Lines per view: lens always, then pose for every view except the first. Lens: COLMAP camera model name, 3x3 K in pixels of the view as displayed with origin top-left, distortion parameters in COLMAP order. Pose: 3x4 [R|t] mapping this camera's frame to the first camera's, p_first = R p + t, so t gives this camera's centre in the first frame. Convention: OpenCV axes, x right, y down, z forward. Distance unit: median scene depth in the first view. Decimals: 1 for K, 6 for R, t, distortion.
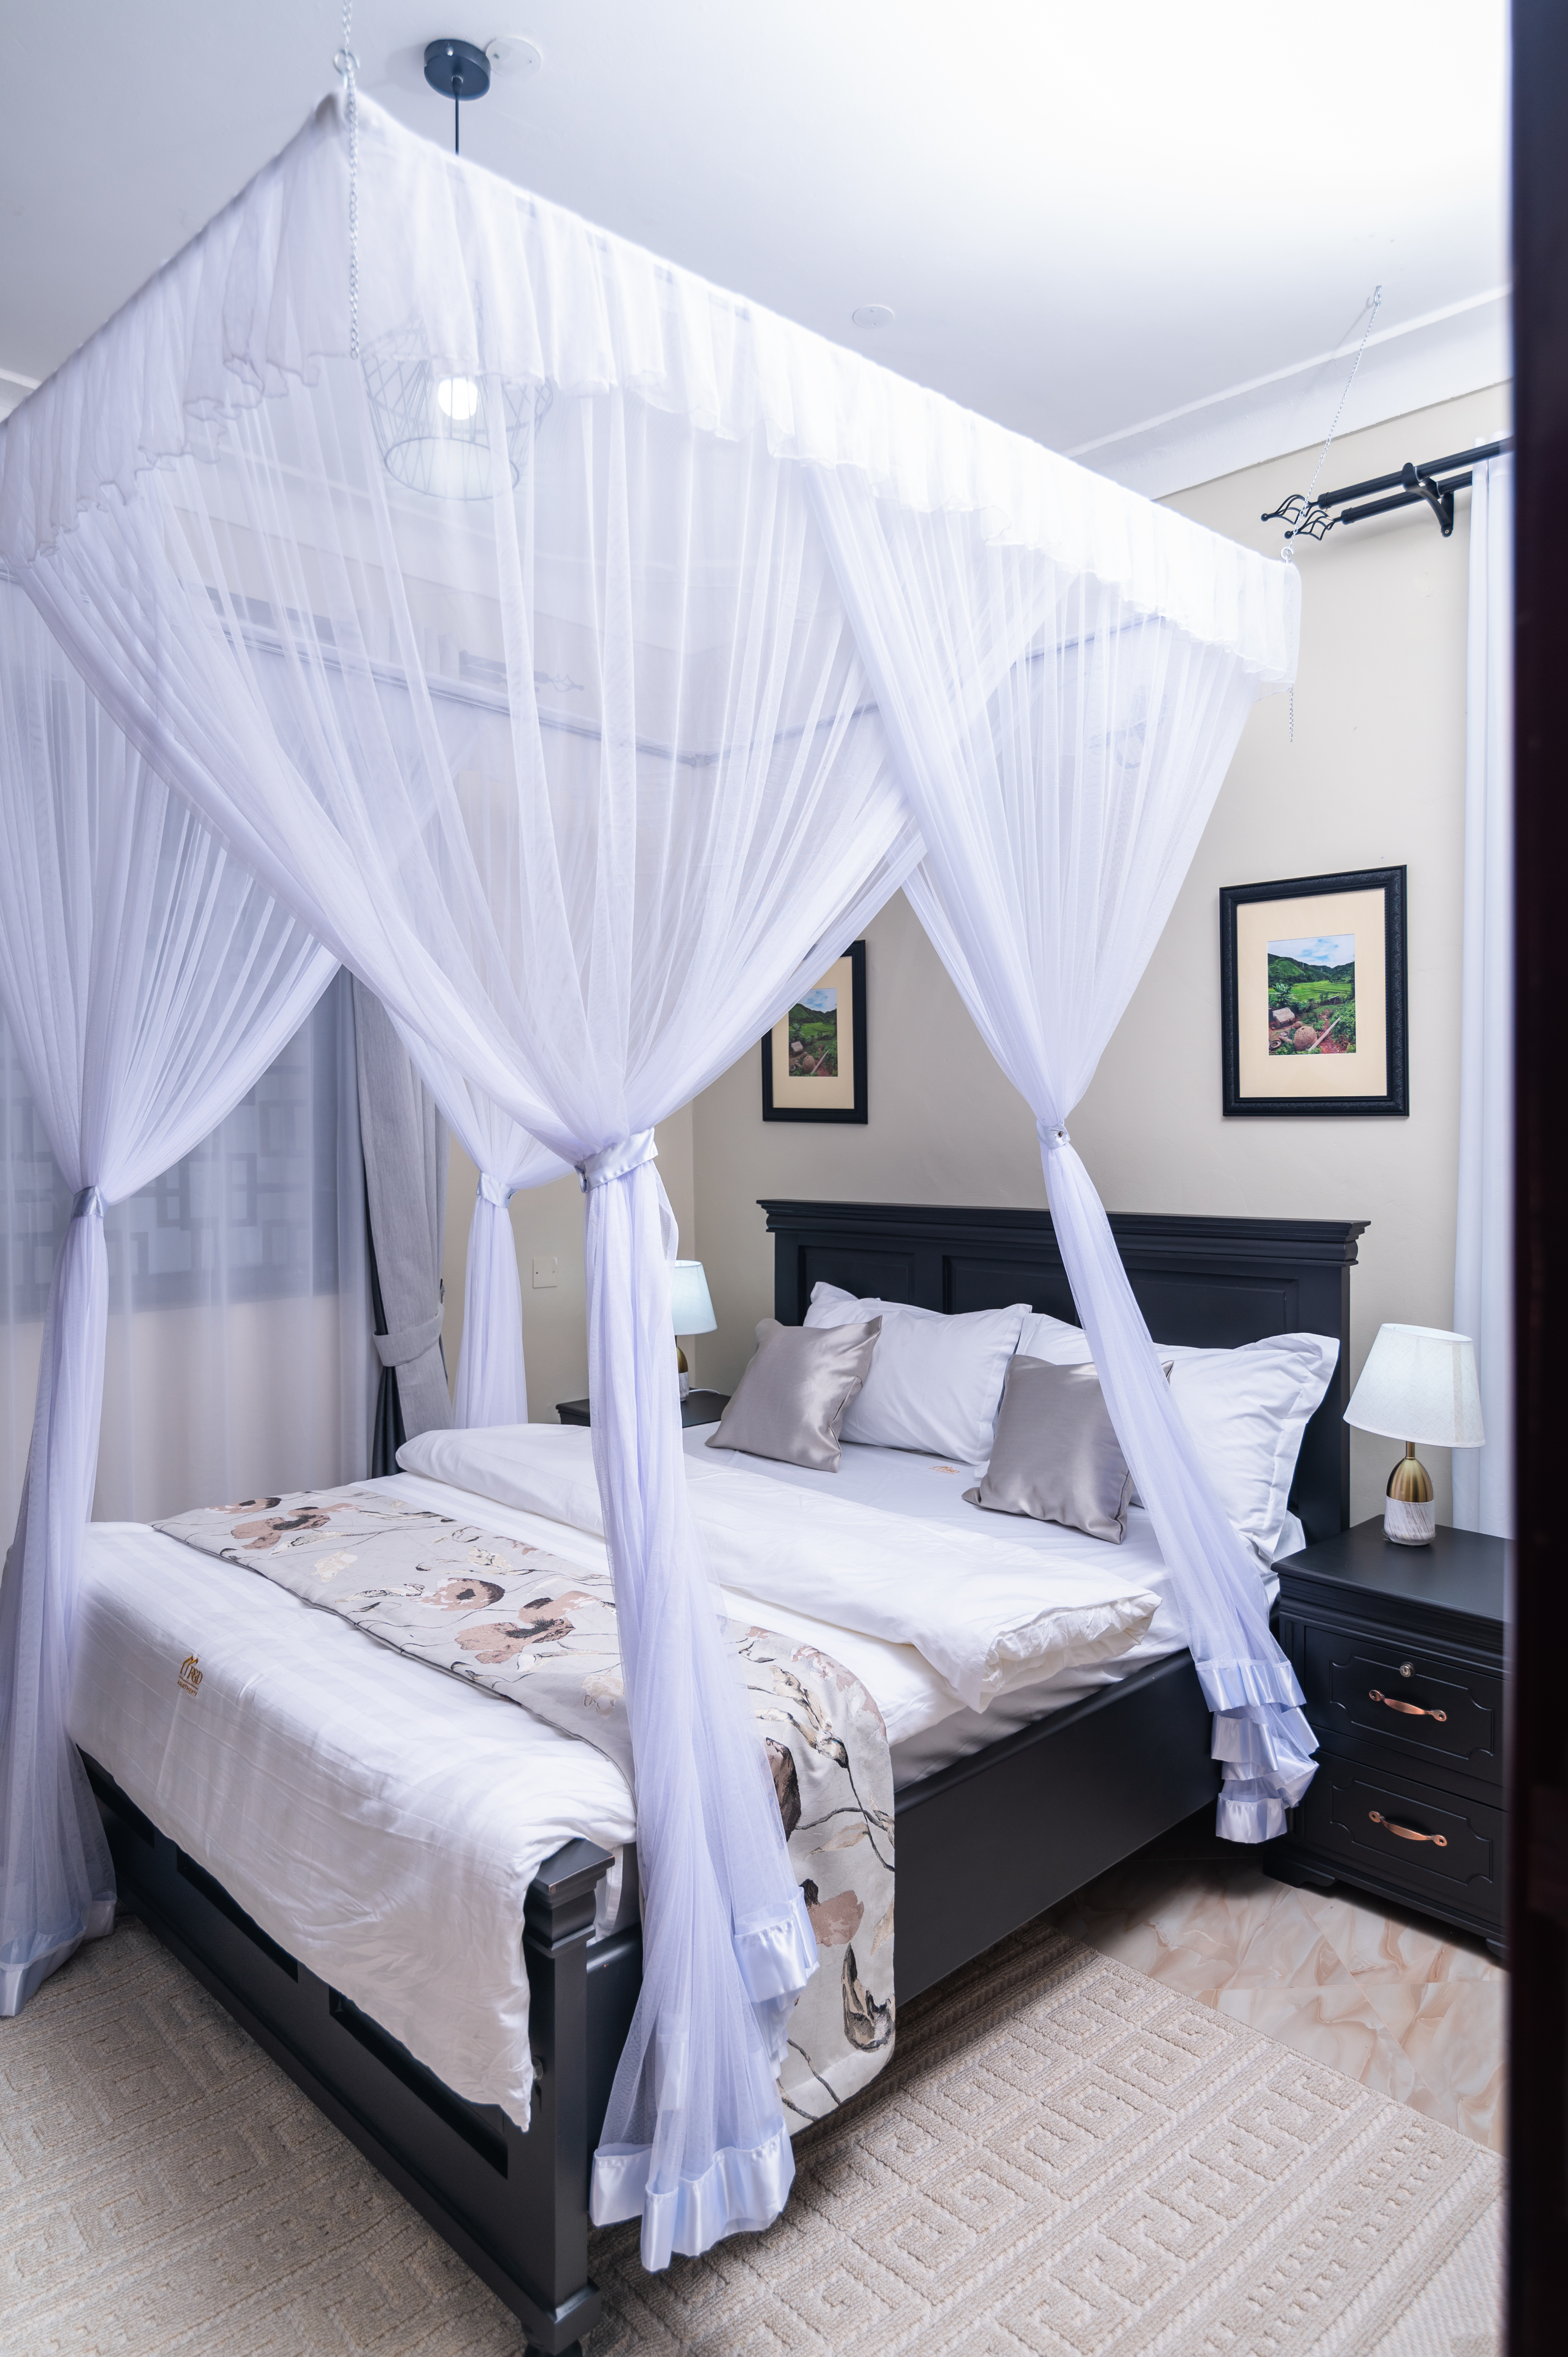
lens RADIAL K [[1464.8, 0, 771.6], [0, 1464.8, 1126.1], [0, 0, 1]] dist [0.000474, -0.000539]
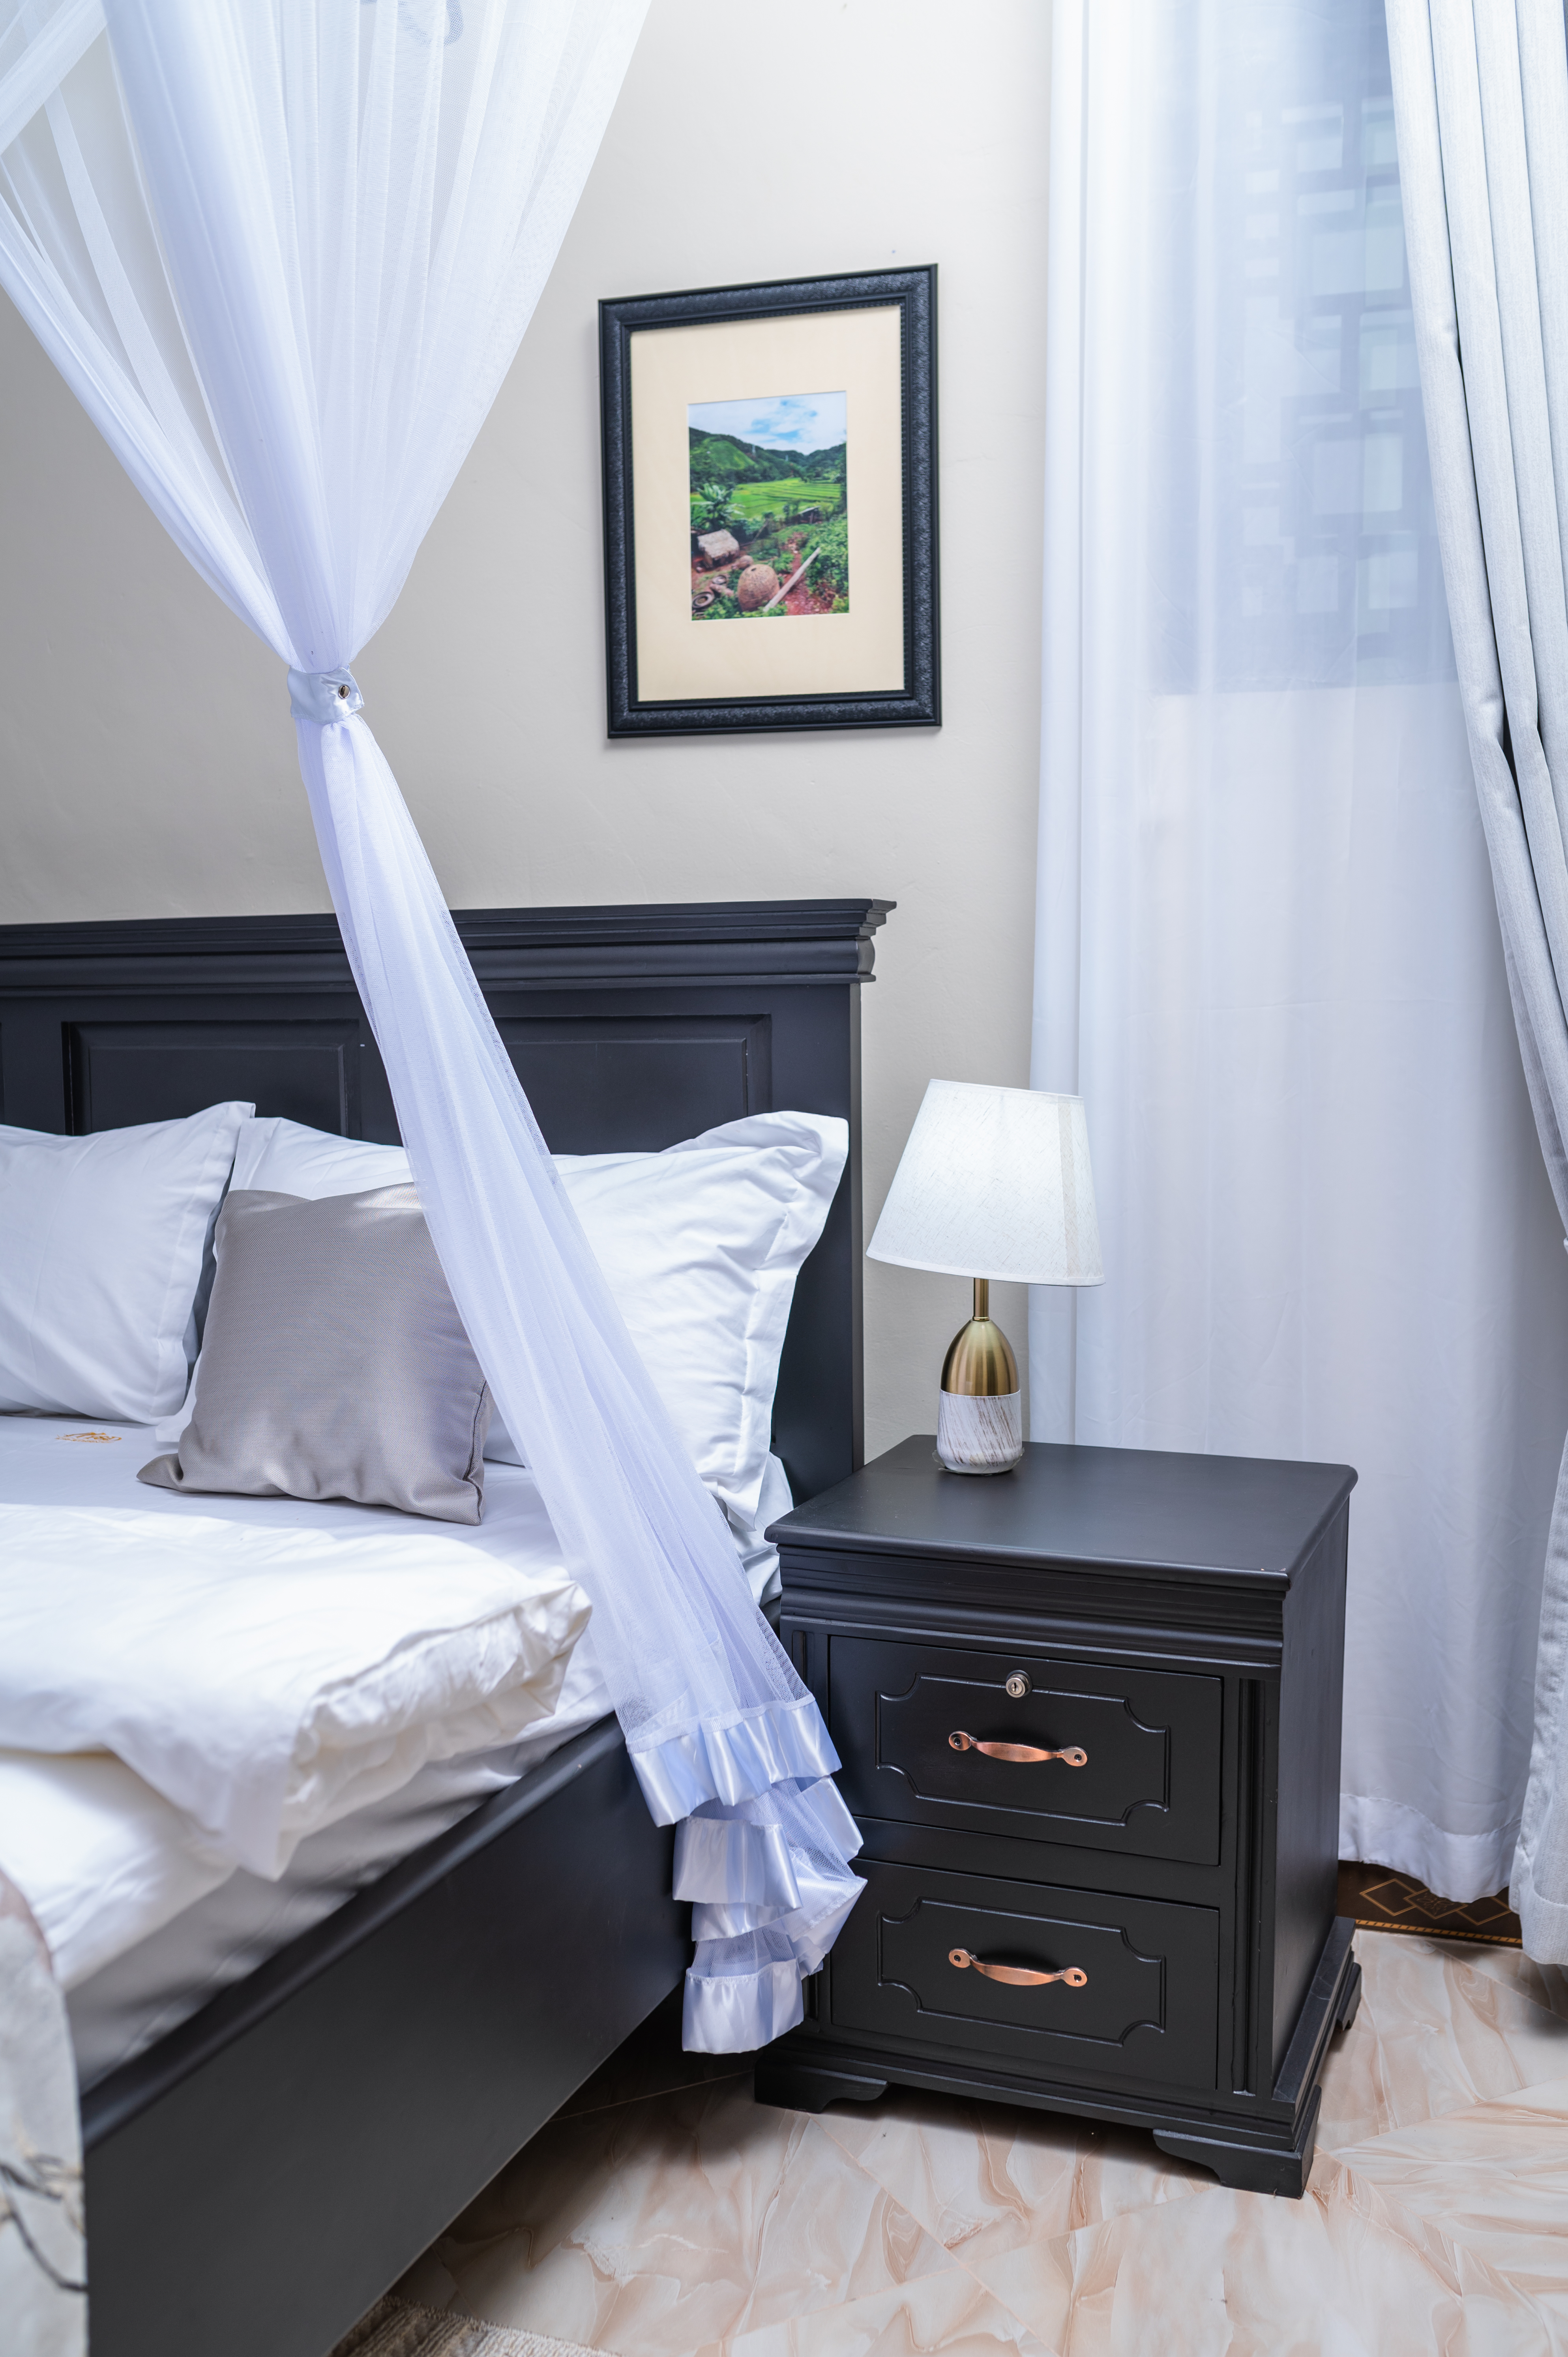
lens RADIAL K [[2350.4, 0, 784.0], [0, 2350.4, 1178.5], [0, 0, 1]] dist [-0.046207, 0.038760]
pose [[0.901119, -0.036981, 0.431993, -0.008222], [0.002562, 0.996793, 0.079988, 0.101439], [-0.433565, -0.070972, 0.898323, 0.239801]]
